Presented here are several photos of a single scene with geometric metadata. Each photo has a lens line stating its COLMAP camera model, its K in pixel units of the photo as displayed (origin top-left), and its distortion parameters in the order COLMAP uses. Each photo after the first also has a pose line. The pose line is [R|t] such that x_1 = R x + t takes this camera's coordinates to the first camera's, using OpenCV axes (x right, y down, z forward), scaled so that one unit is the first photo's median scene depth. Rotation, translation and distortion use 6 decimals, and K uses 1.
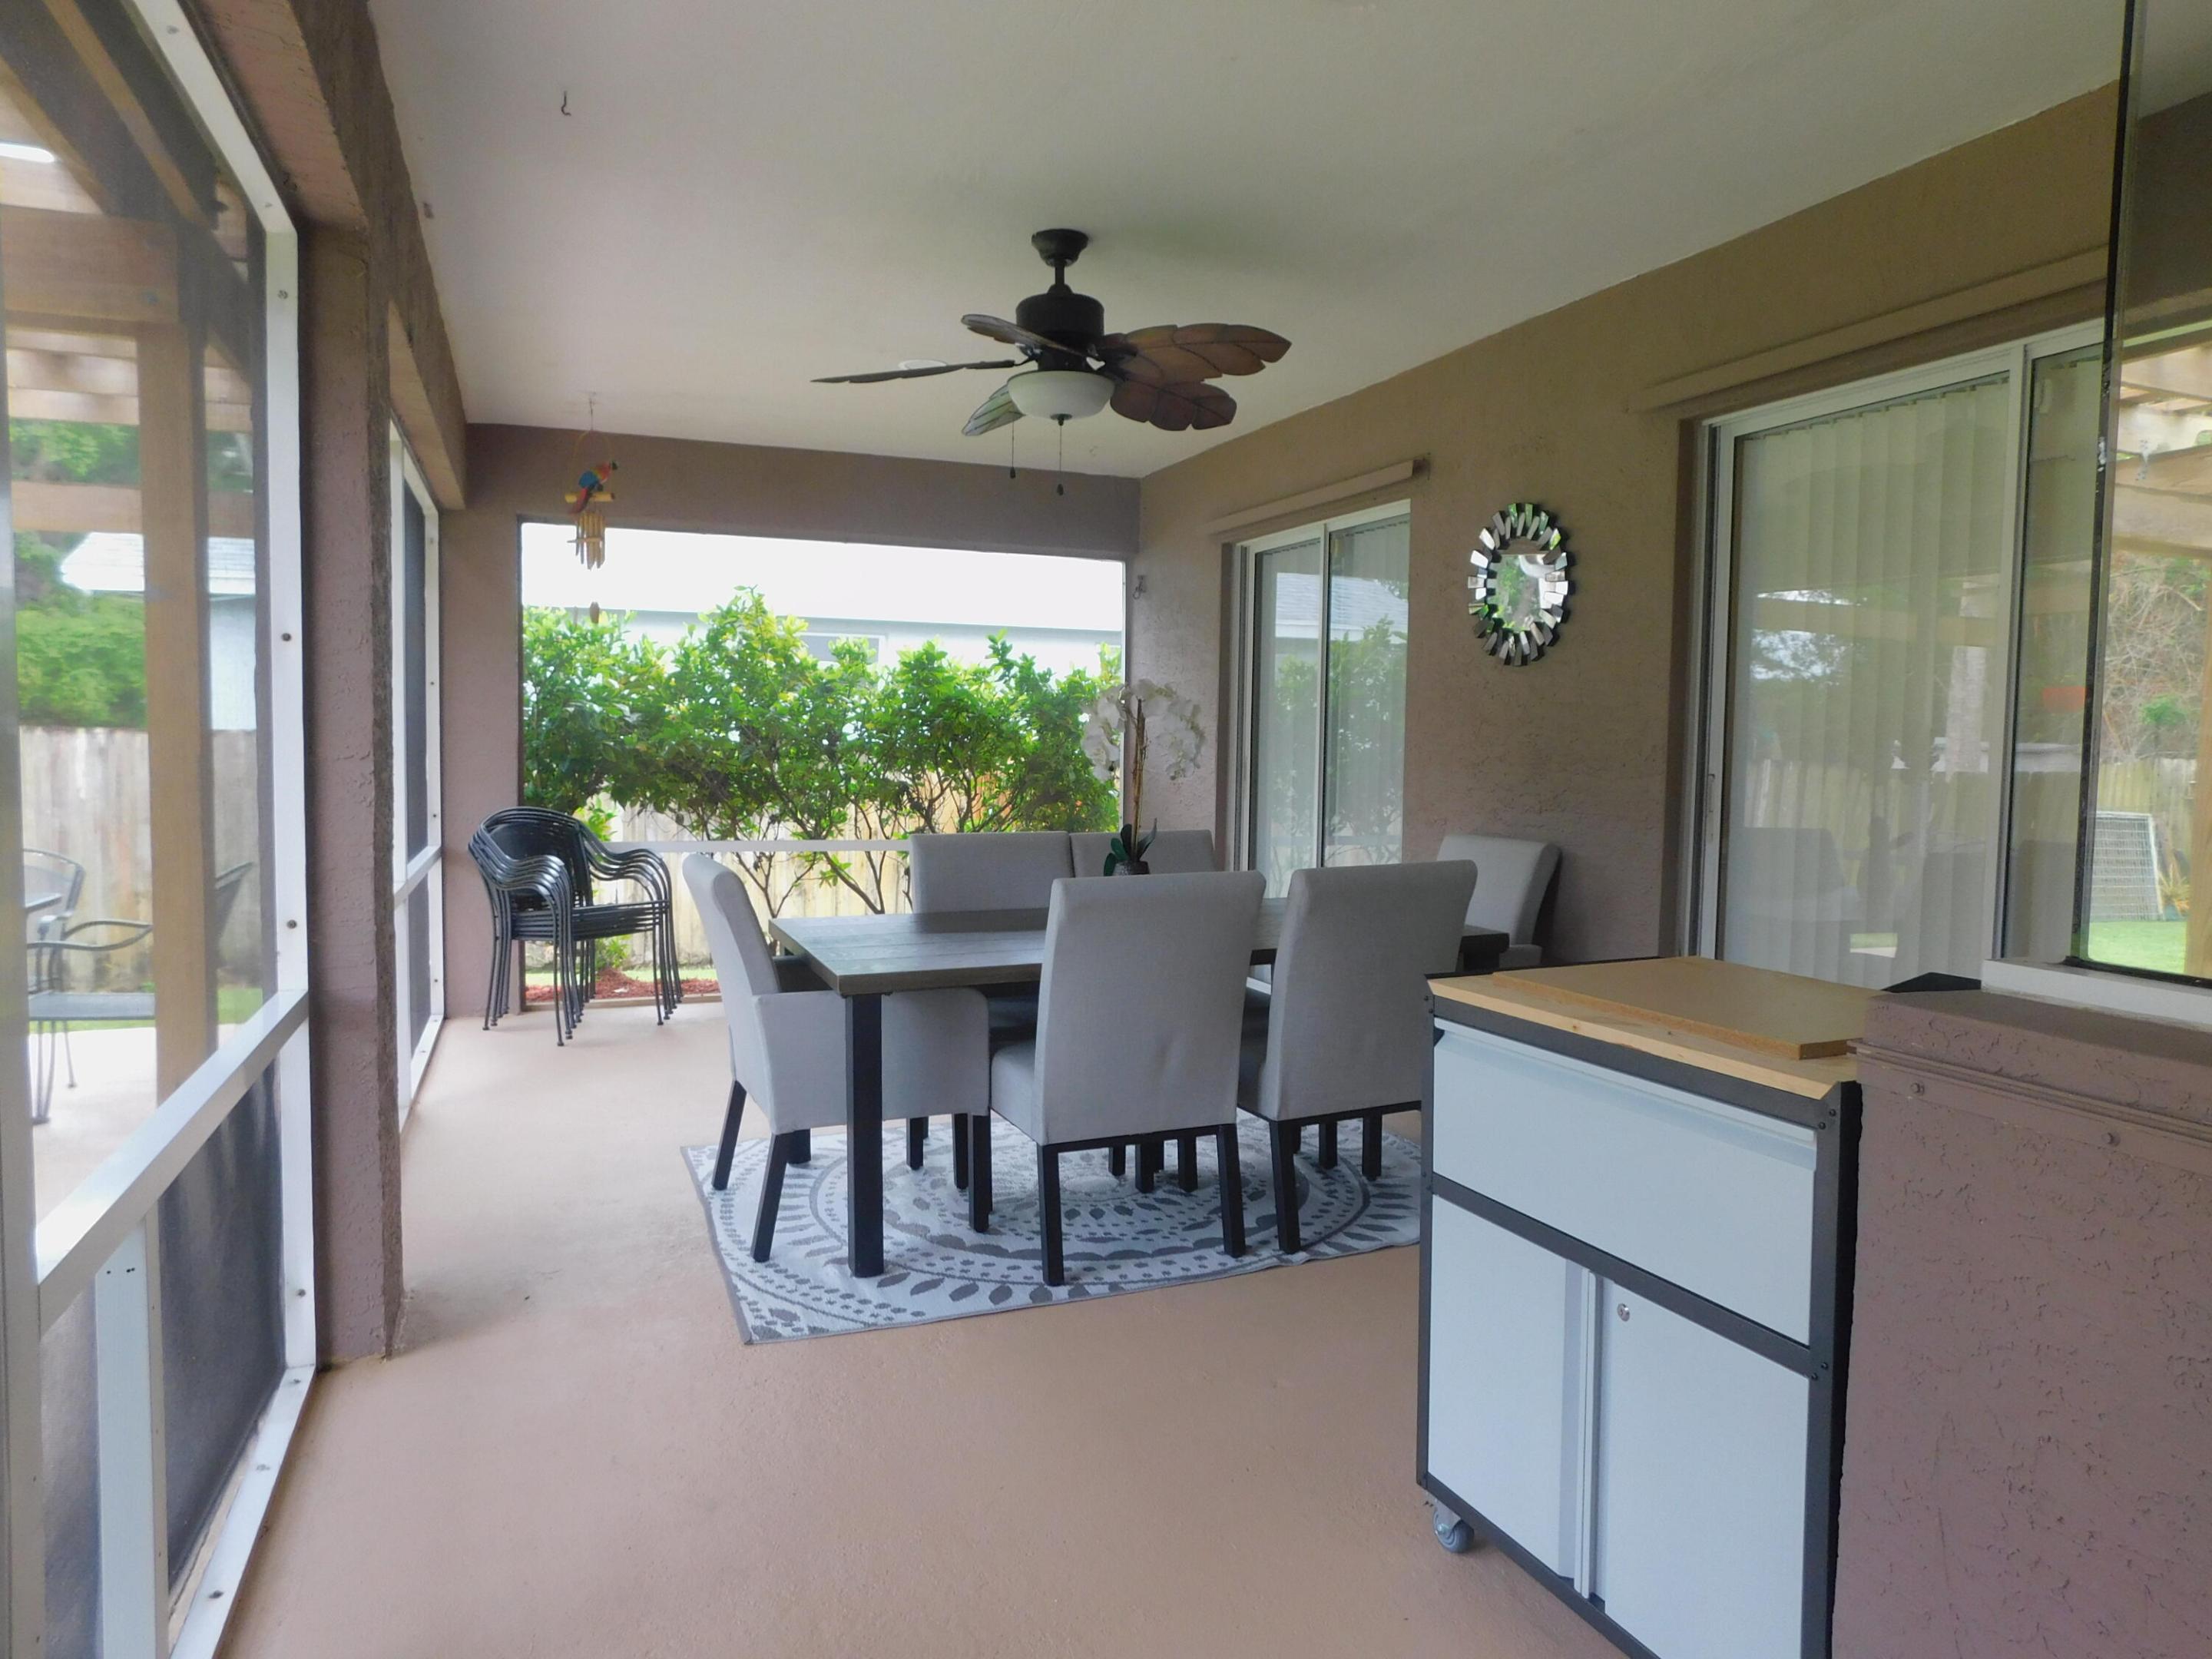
lens RADIAL K [[1439.6, 0, 1106.0], [0, 1439.6, 829.5], [0, 0, 1]] dist [-0.093601, 0.043786]
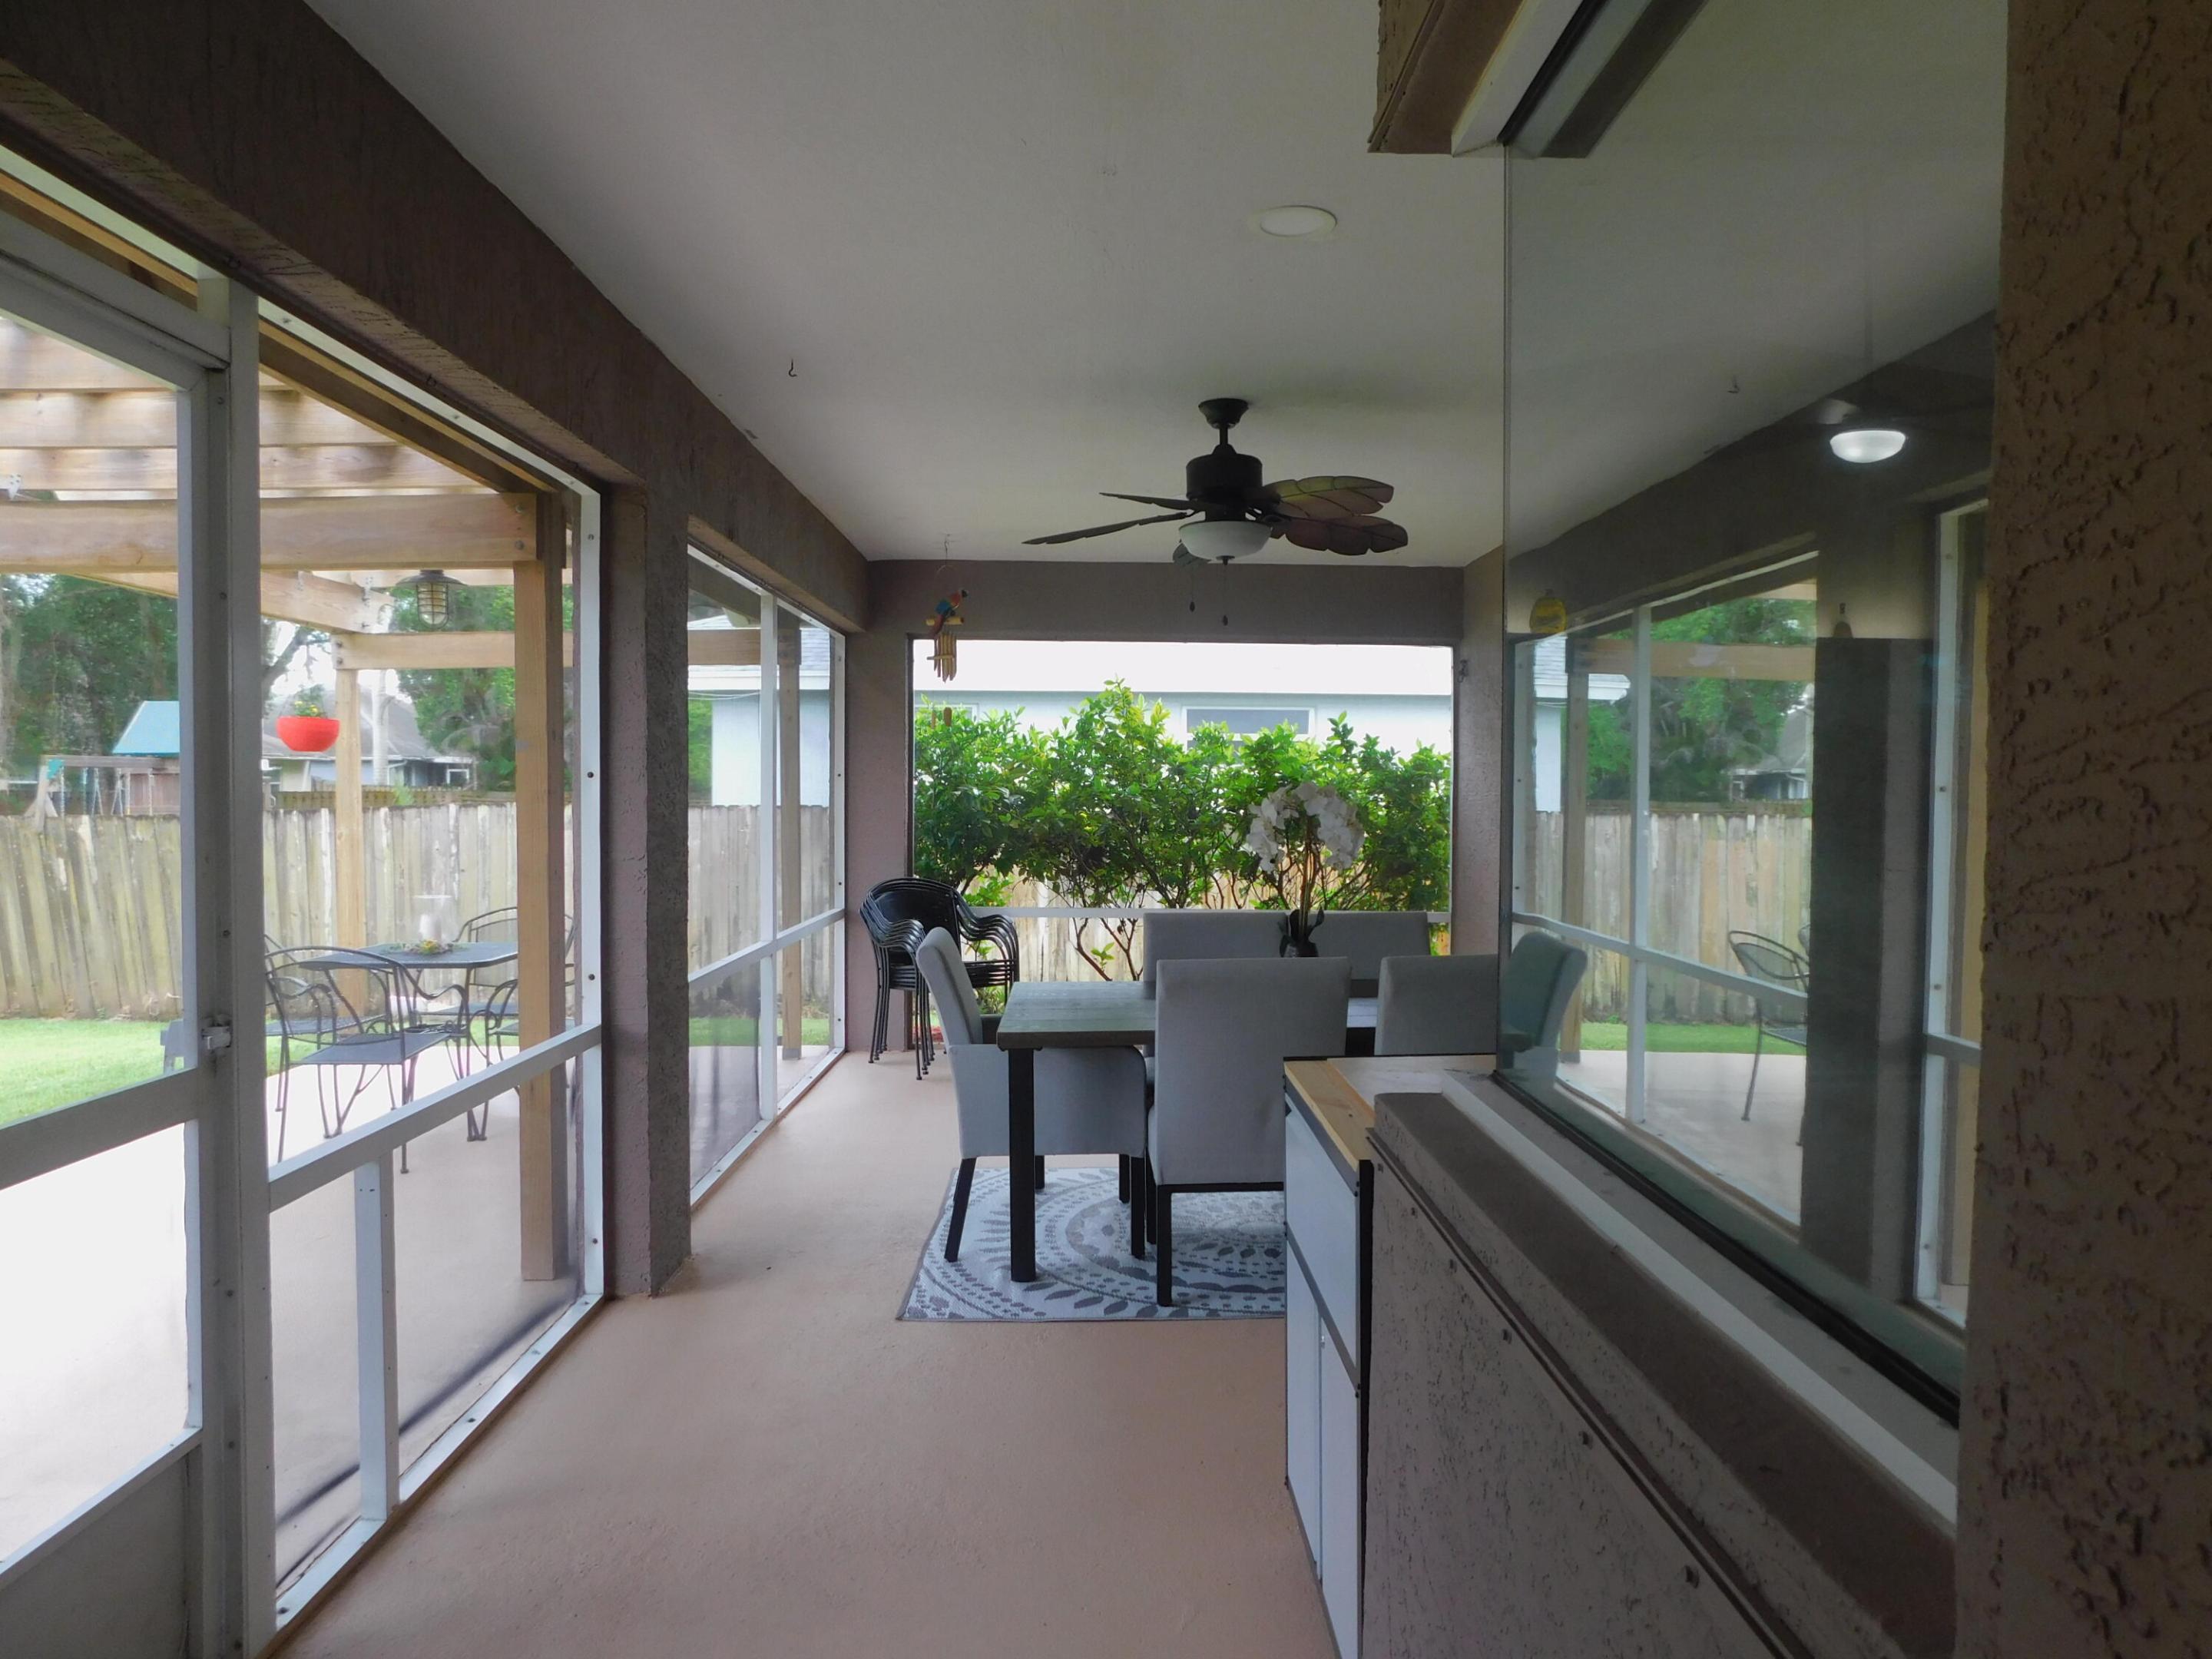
lens RADIAL K [[1439.6, 0, 1106.0], [0, 1439.6, 829.5], [0, 0, 1]] dist [-0.093601, 0.043786]
pose [[0.932928, -0.000194, -0.360062, 0.313014], [-0.012710, 0.999359, -0.033470, -0.030839], [0.359838, 0.035801, 0.932328, -0.118565]]
